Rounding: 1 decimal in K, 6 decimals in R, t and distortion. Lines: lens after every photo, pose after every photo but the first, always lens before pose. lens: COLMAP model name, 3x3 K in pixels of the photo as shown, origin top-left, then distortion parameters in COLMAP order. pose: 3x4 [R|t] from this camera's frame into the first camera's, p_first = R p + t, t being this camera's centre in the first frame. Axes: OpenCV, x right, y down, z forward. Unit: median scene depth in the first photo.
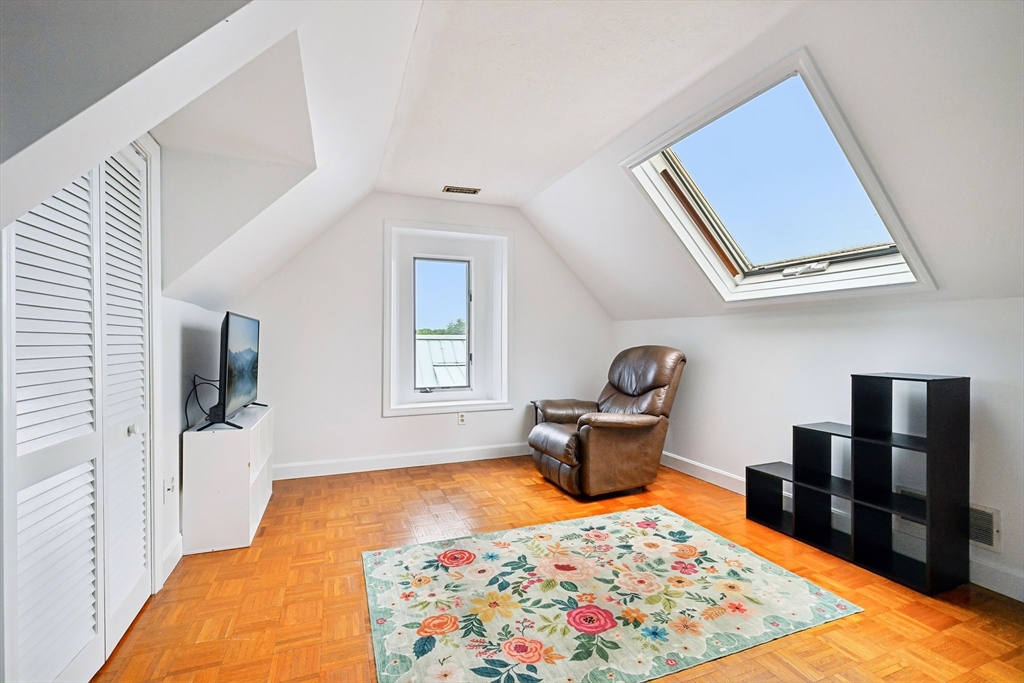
lens RADIAL K [[458.3, 0, 513.7], [0, 458.3, 339.3], [0, 0, 1]] dist [0.003155, -0.001065]
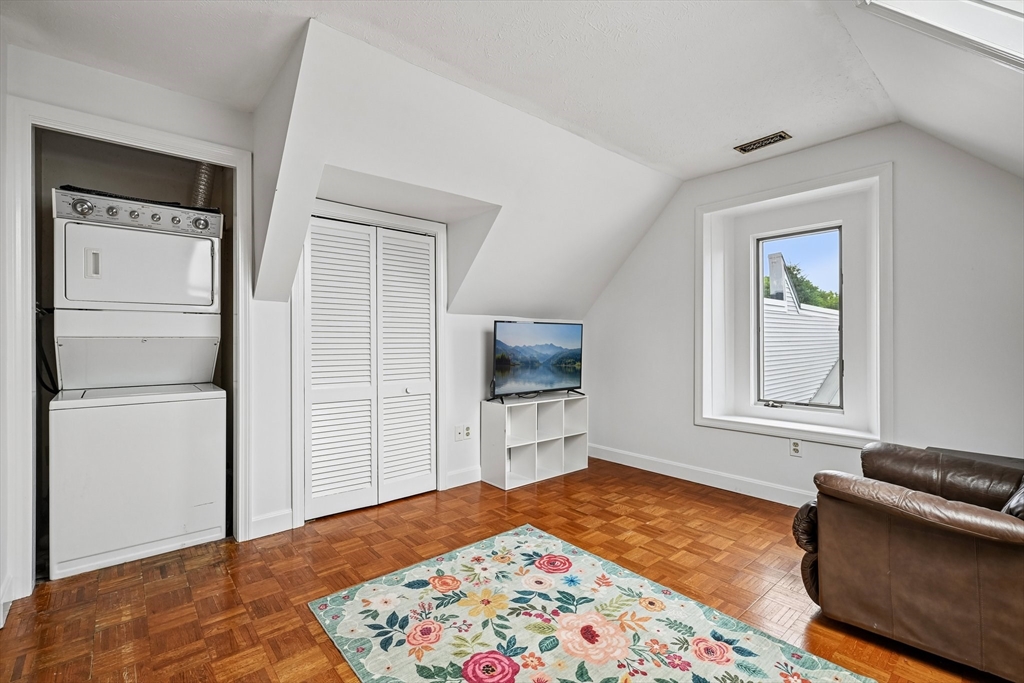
lens RADIAL K [[458.3, 0, 512.2], [0, 458.3, 340.0], [0, 0, 1]] dist [0.003155, -0.001065]
pose [[0.325788, -0.000651, -0.945443, 0.826219], [0.004824, 0.999988, 0.000974, -0.004088], [0.945431, -0.004878, 0.325787, 0.638176]]
